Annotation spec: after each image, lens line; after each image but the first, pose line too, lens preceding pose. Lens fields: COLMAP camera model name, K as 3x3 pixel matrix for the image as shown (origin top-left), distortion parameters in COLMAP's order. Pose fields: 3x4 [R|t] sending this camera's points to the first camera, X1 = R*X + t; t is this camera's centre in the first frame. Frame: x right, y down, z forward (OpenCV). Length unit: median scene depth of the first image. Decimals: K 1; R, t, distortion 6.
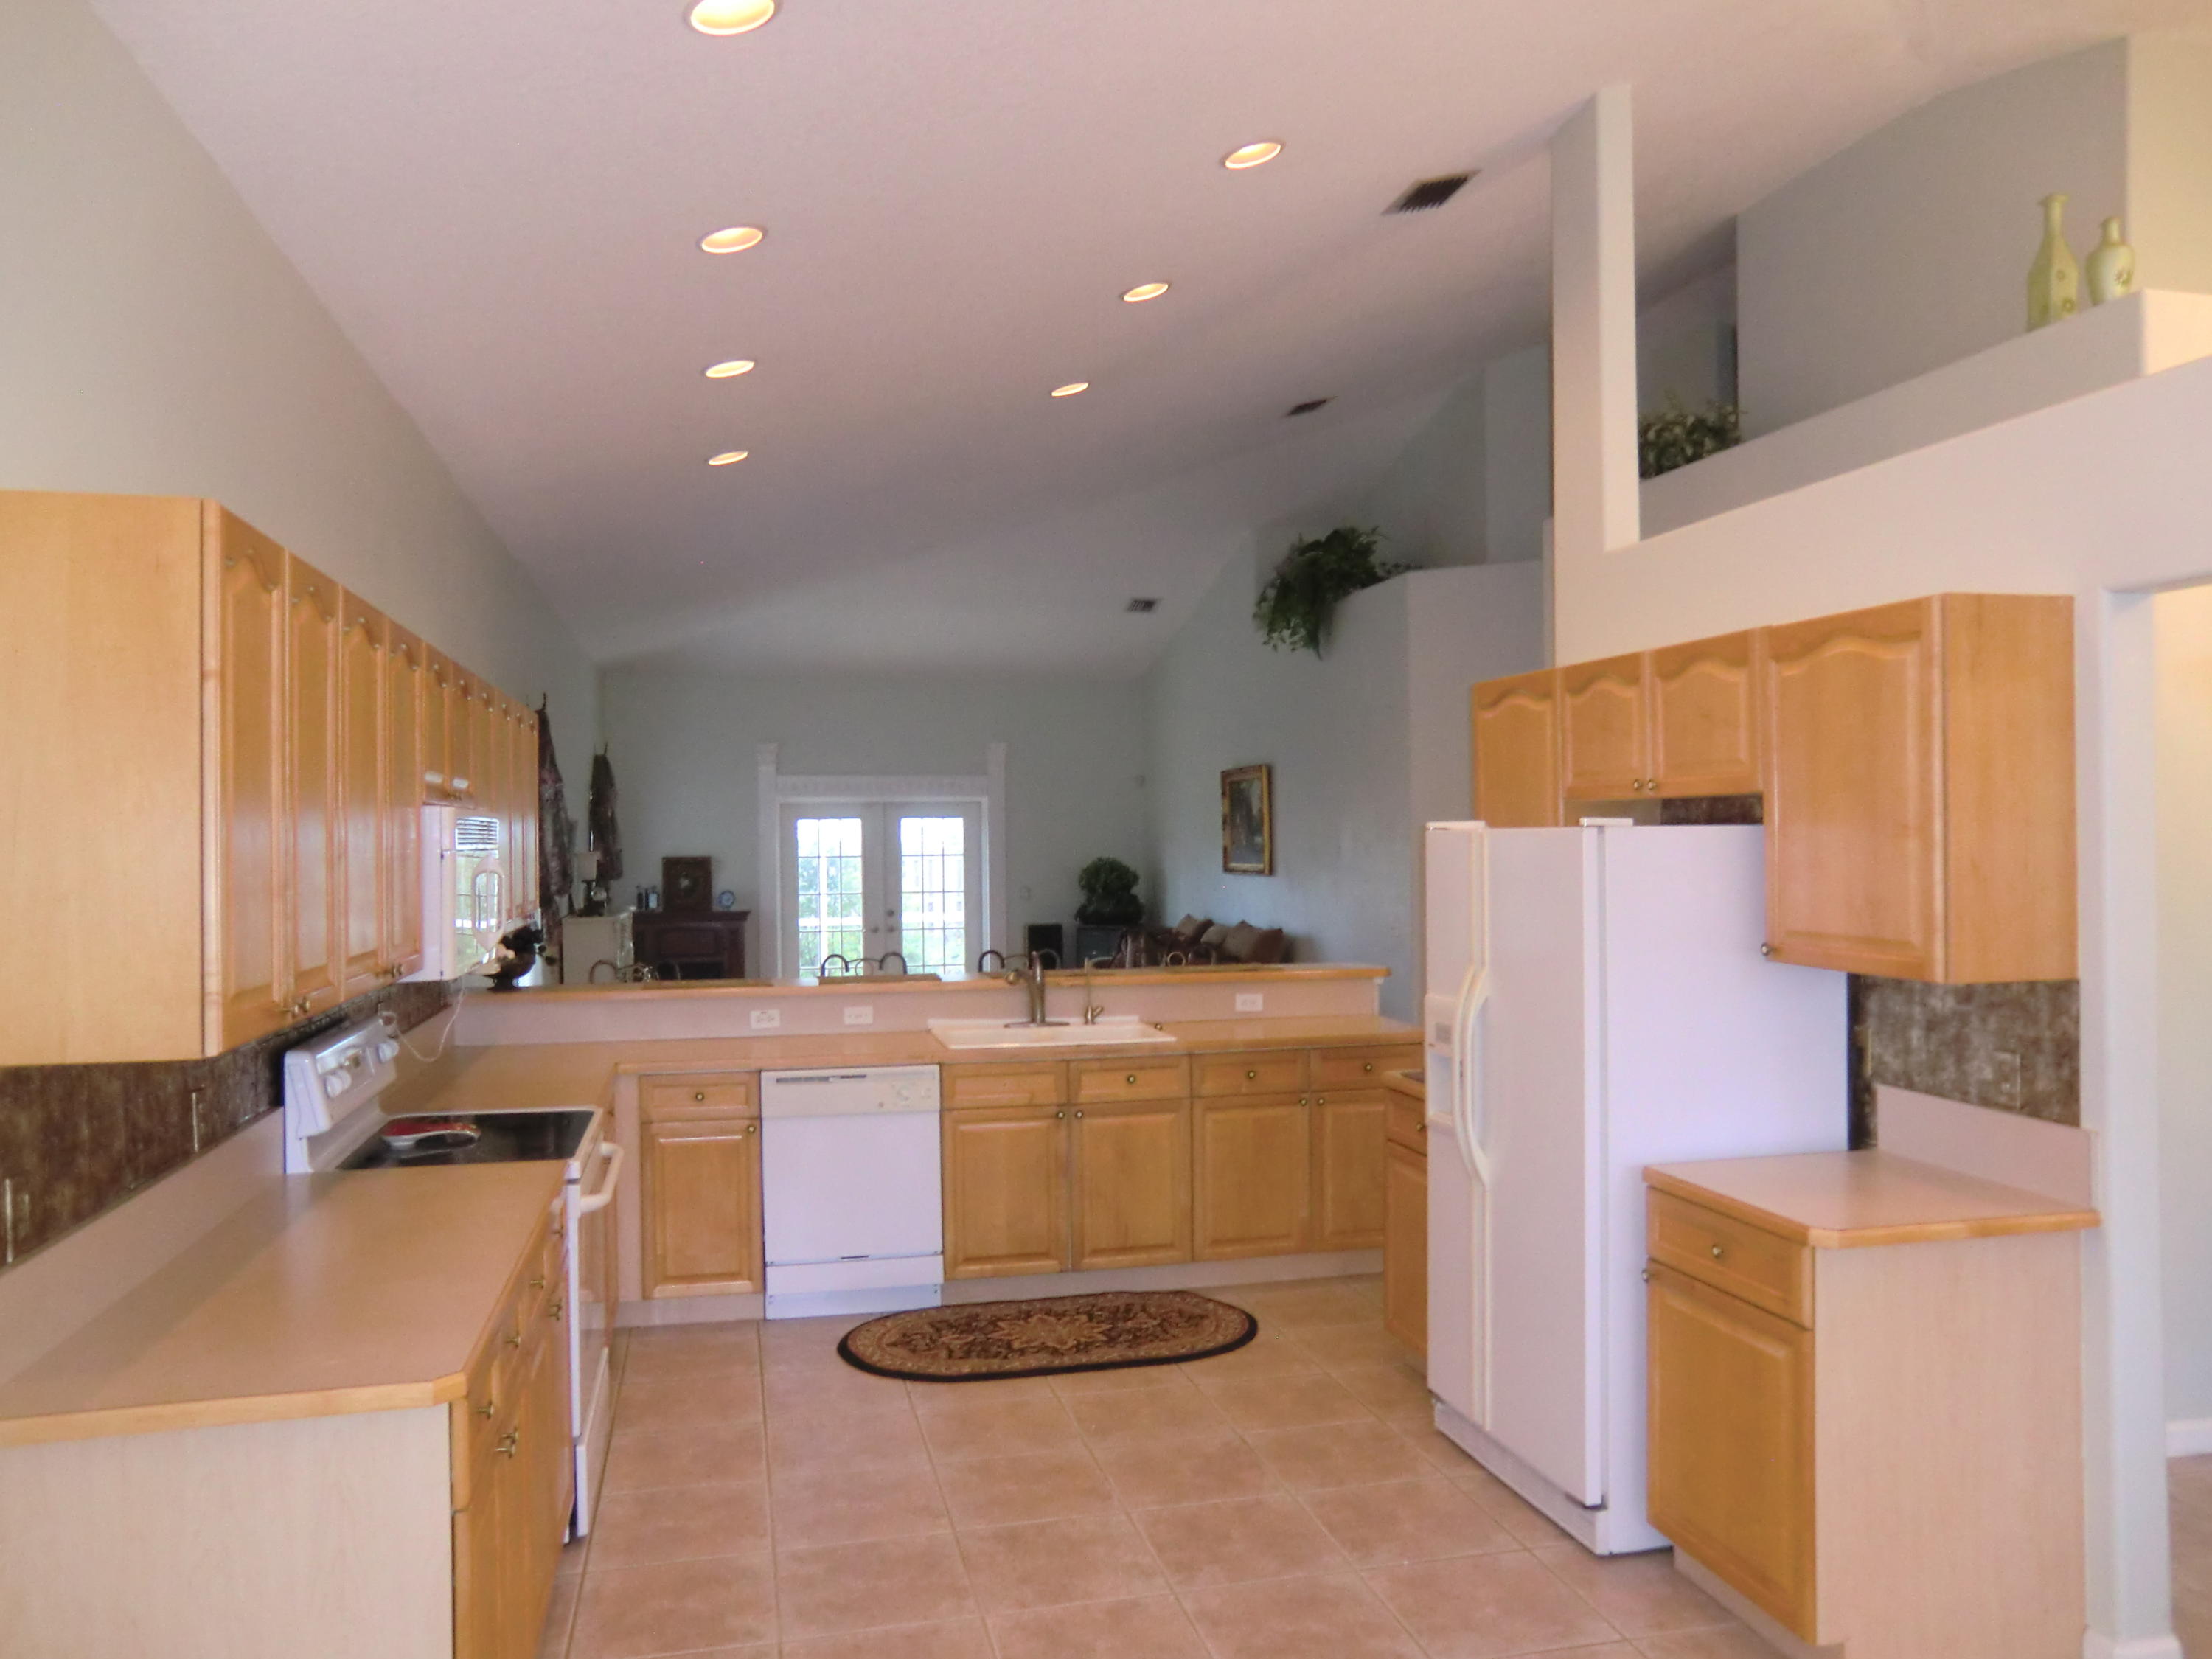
lens RADIAL K [[1594.3, 0, 1084.8], [0, 1594.3, 827.3], [0, 0, 1]] dist [-0.100227, 0.117483]
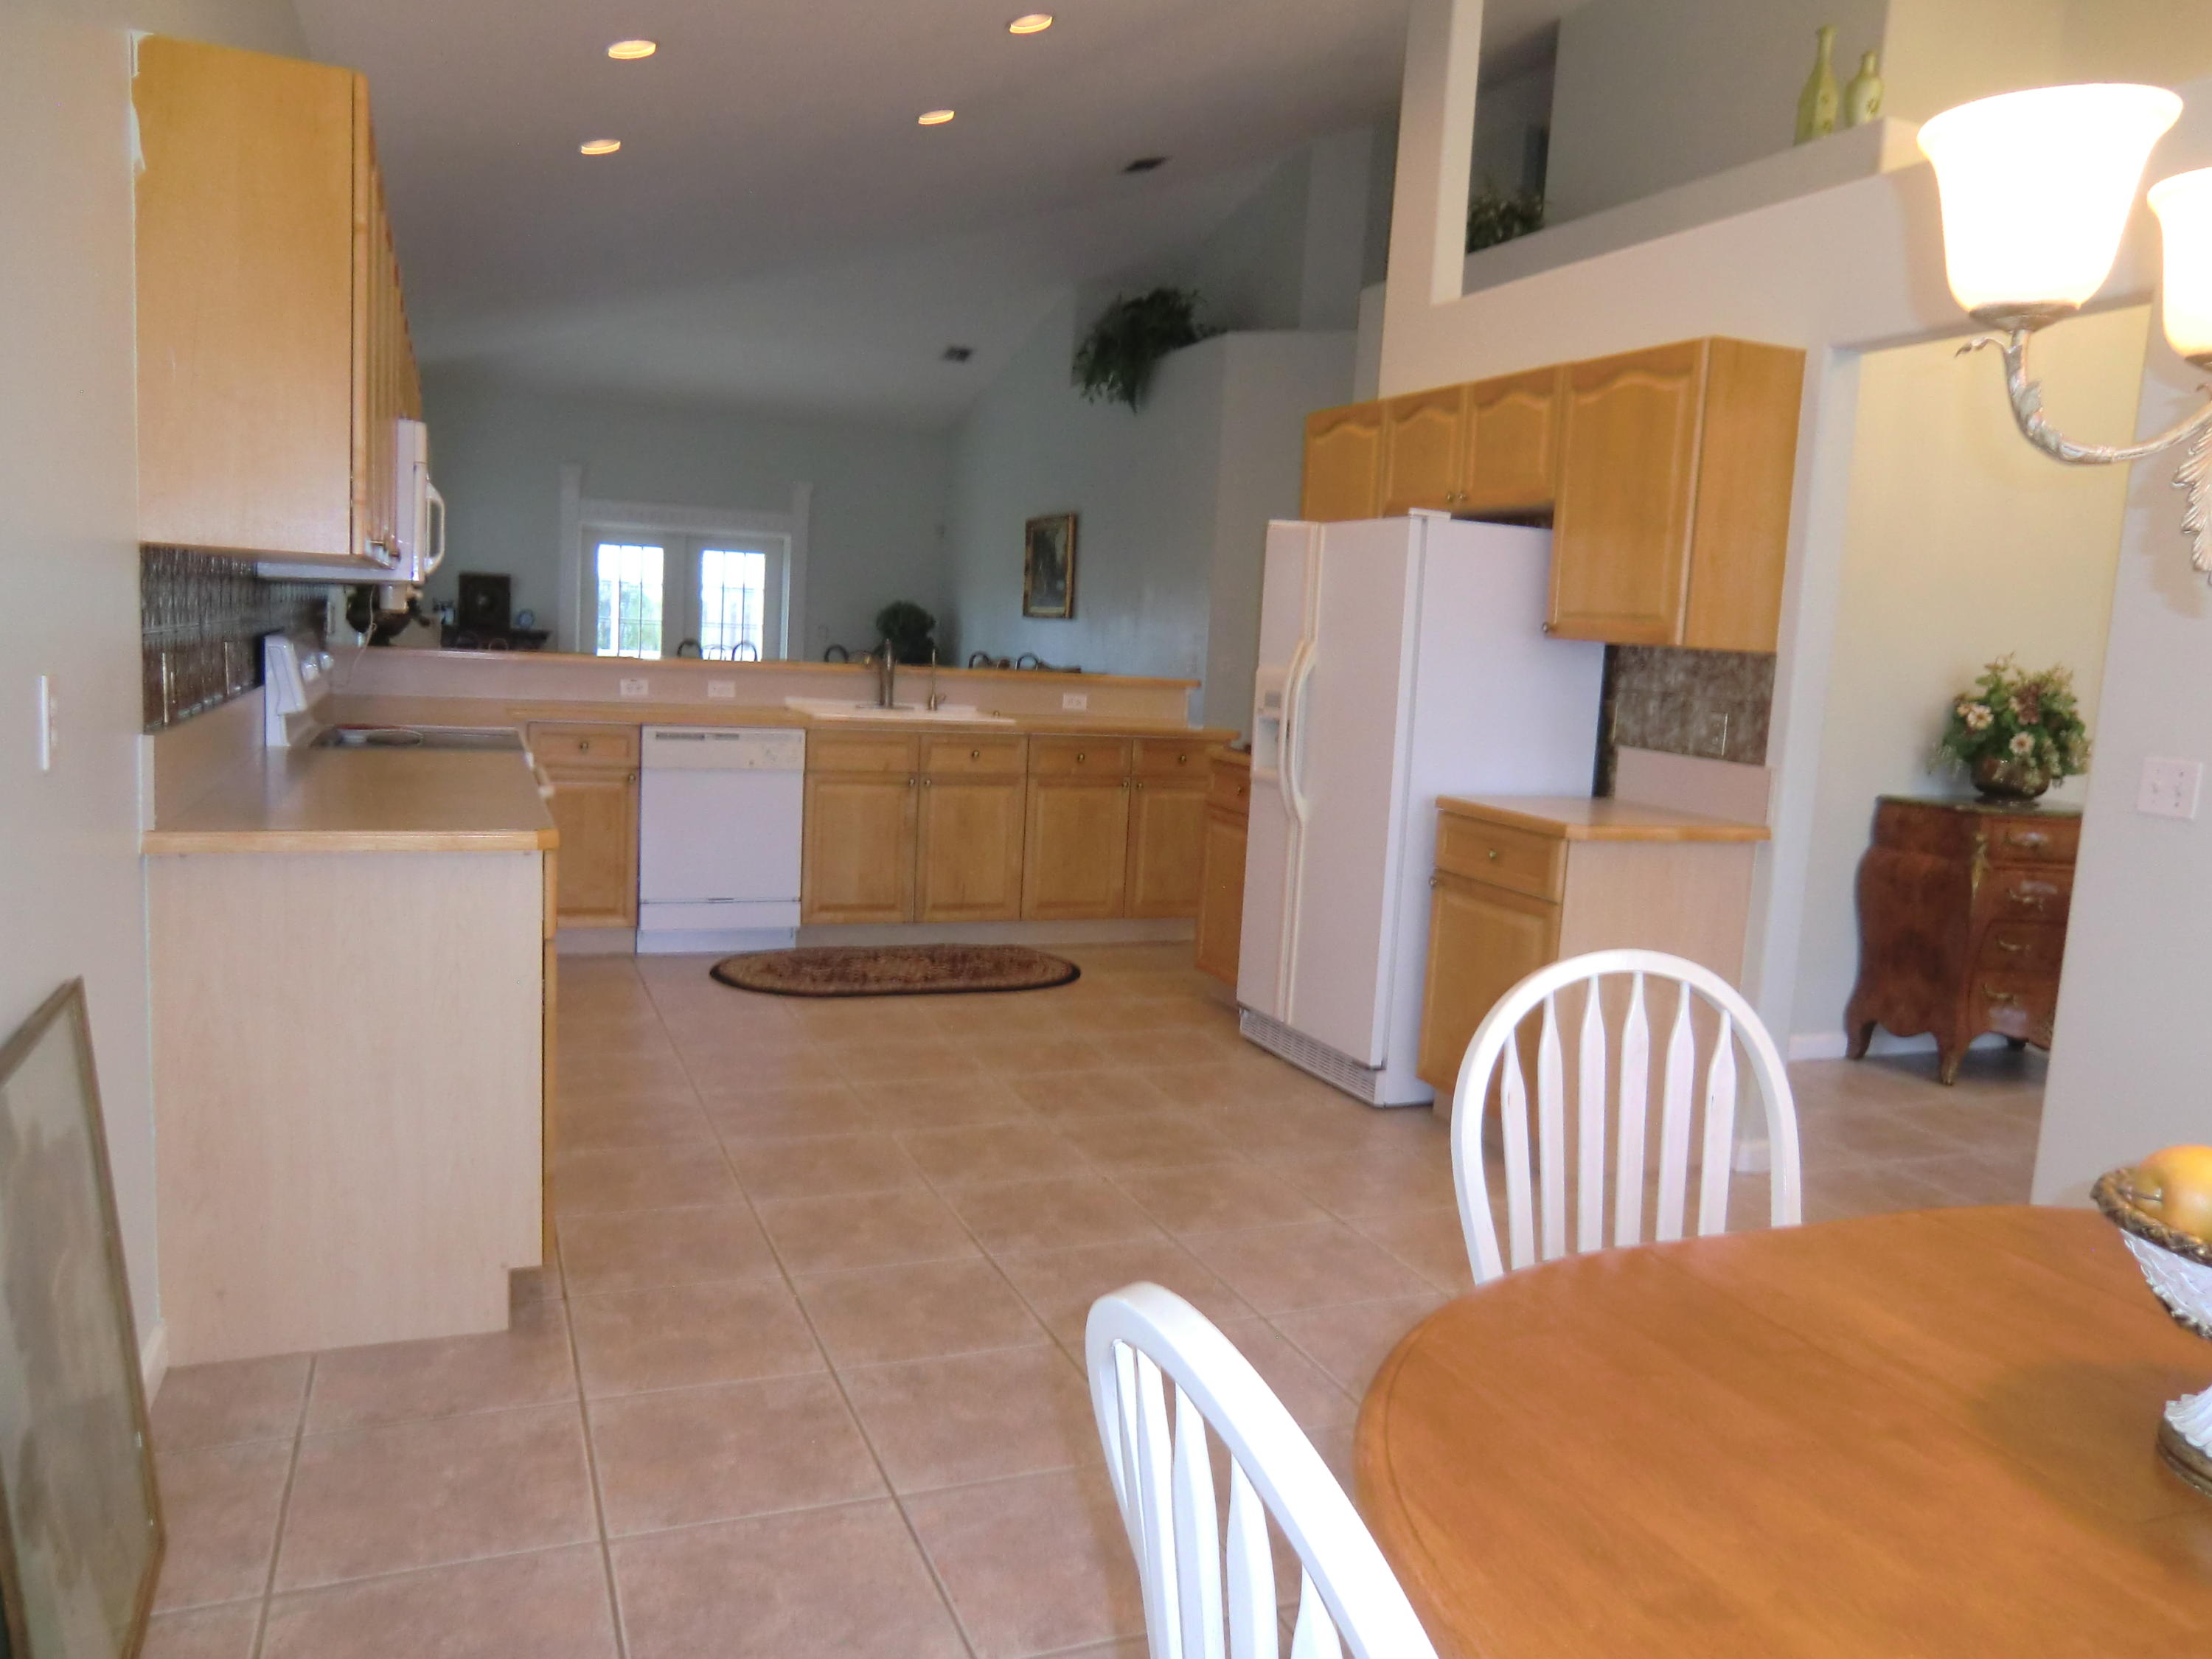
lens RADIAL K [[1594.3, 0, 1095.7], [0, 1594.3, 819.5], [0, 0, 1]] dist [-0.100227, 0.117483]
pose [[0.985148, 0.044680, 0.165790, -0.066392], [-0.065455, 0.990364, 0.122043, 0.057505], [-0.158740, -0.131082, 0.978580, -0.104169]]
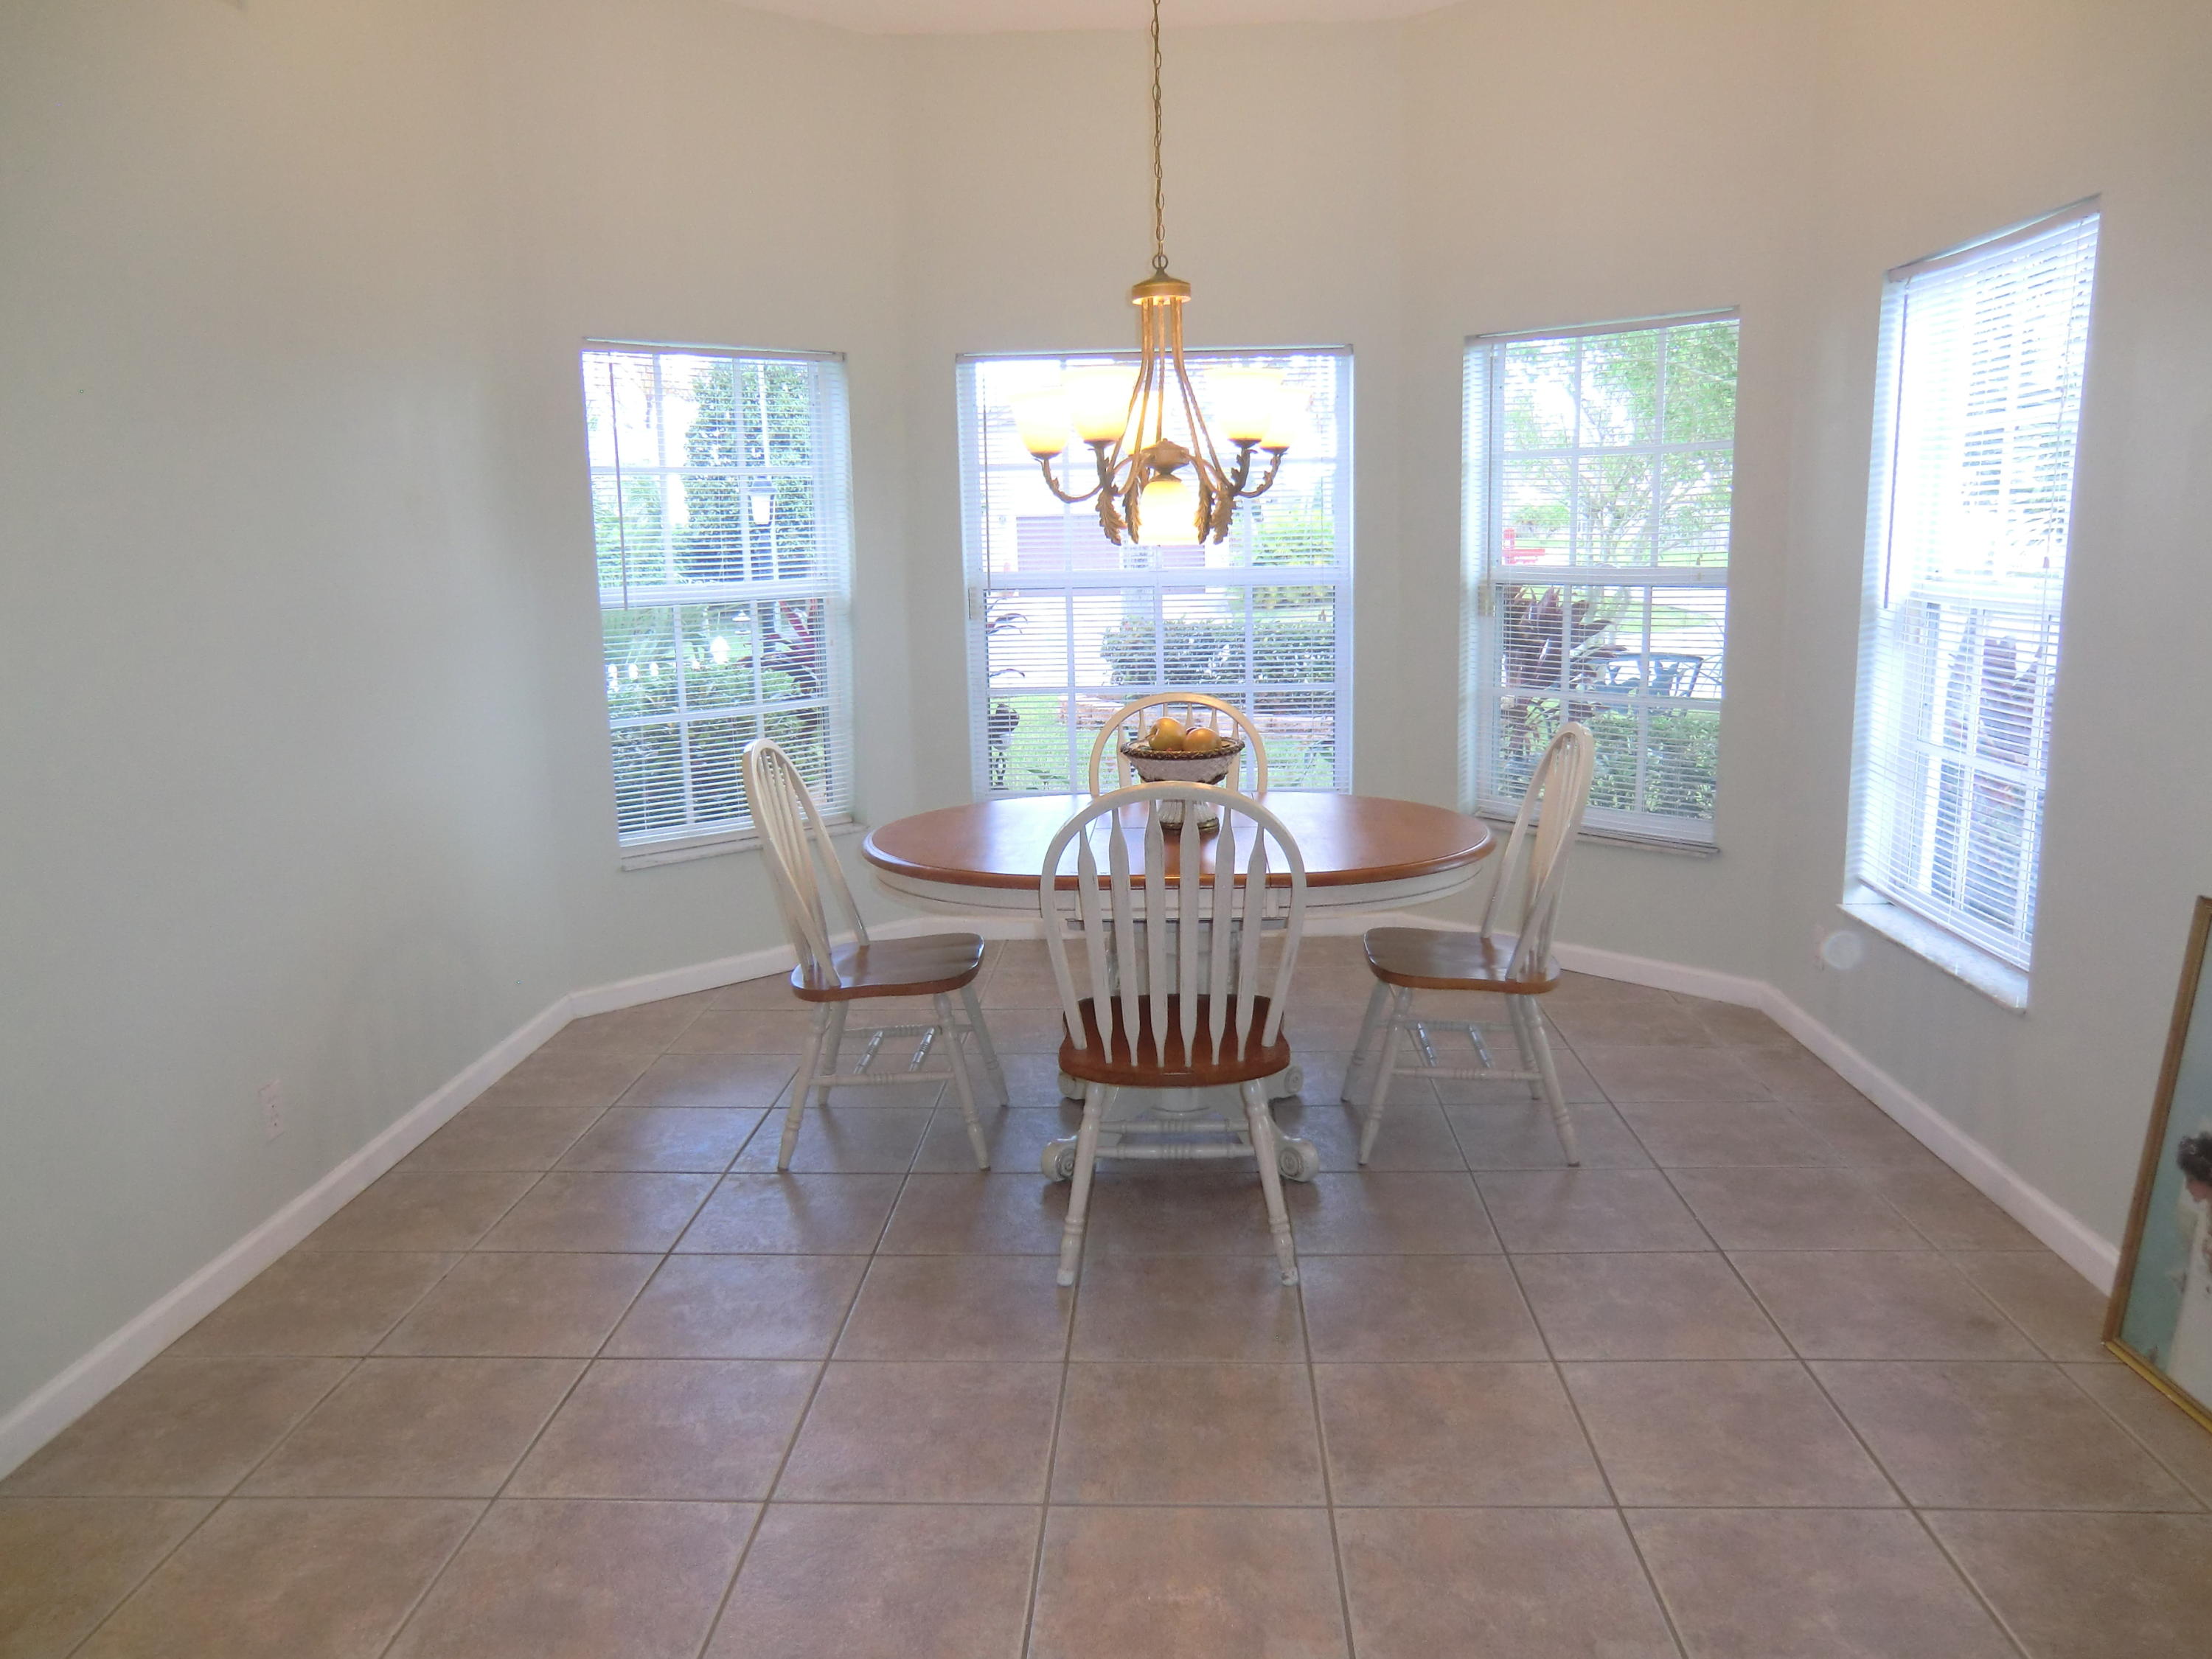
lens RADIAL K [[1594.3, 0, 1094.6], [0, 1594.3, 834.5], [0, 0, 1]] dist [-0.100227, 0.117483]
pose [[-0.961199, -0.025664, 0.274659, -0.021691], [0.026487, 0.982477, 0.184494, 0.043055], [-0.274581, 0.184611, -0.943676, 0.619515]]
